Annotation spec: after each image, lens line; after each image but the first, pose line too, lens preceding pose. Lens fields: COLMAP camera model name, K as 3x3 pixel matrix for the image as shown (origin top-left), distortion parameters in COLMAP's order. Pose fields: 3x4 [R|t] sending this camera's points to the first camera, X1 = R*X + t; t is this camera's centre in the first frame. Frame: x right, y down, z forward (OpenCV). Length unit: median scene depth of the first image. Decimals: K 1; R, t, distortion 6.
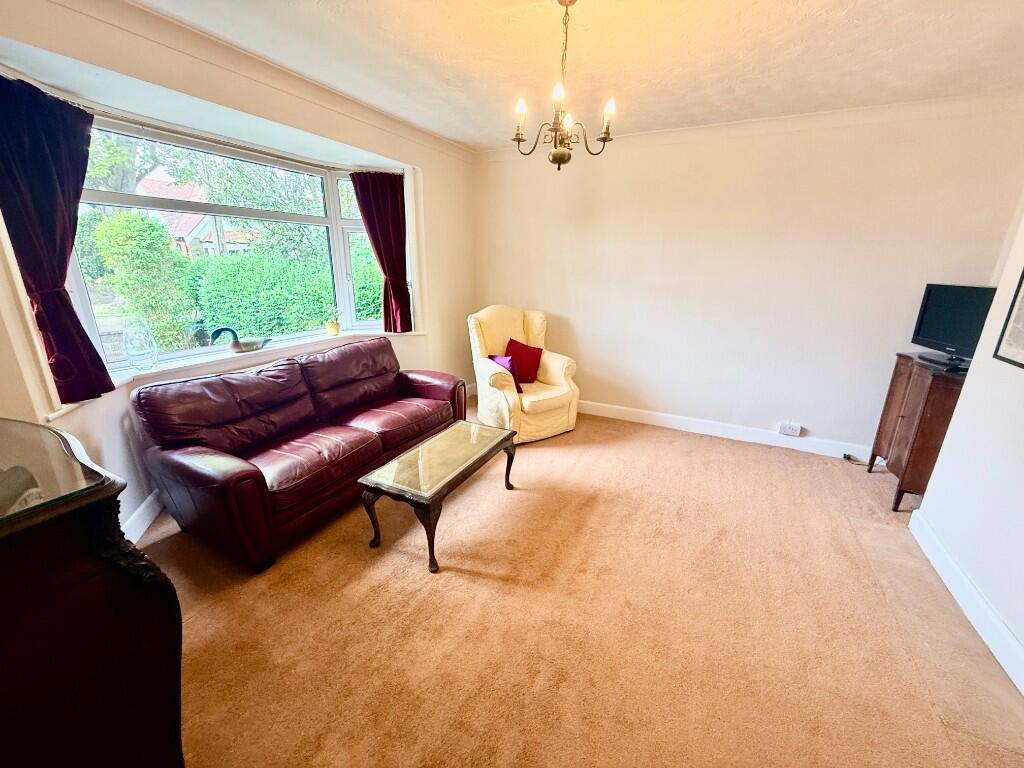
lens RADIAL K [[407.2, 0, 510.2], [0, 407.2, 383.7], [0, 0, 1]] dist [0.000200, -0.000395]
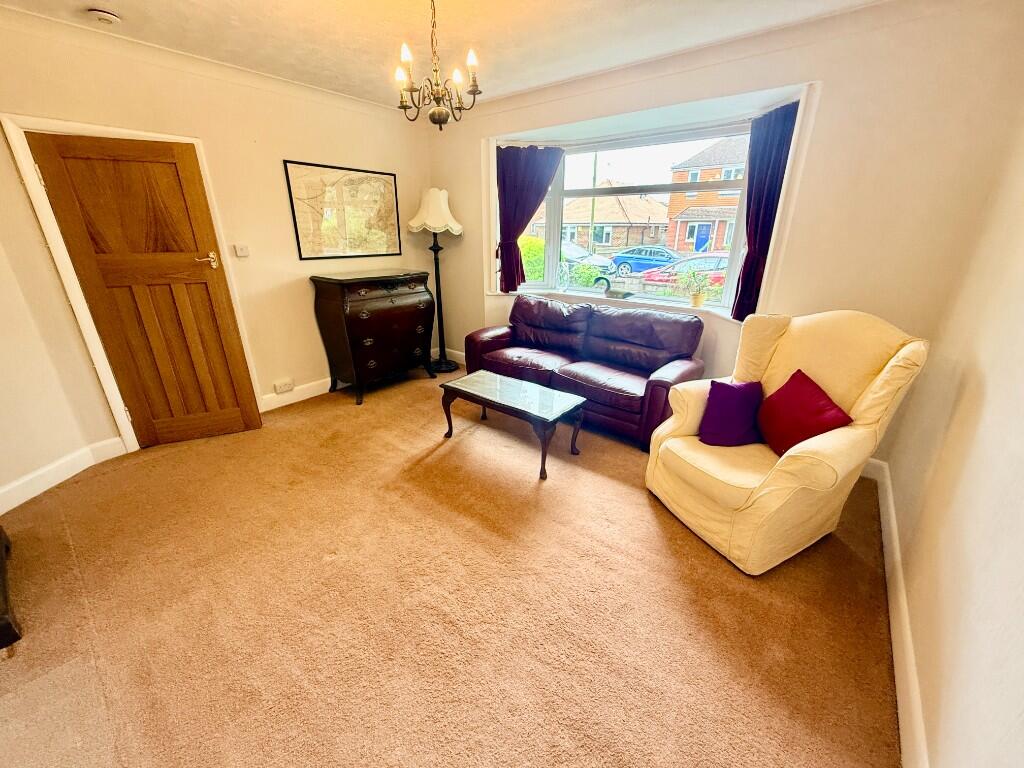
lens RADIAL K [[407.2, 0, 510.2], [0, 407.2, 383.7], [0, 0, 1]] dist [0.000200, -0.000395]
pose [[-0.209380, 0.334692, -0.918771, 0.907051], [-0.287186, 0.877113, 0.384964, -0.300223], [0.934711, 0.344462, -0.087531, 1.078346]]
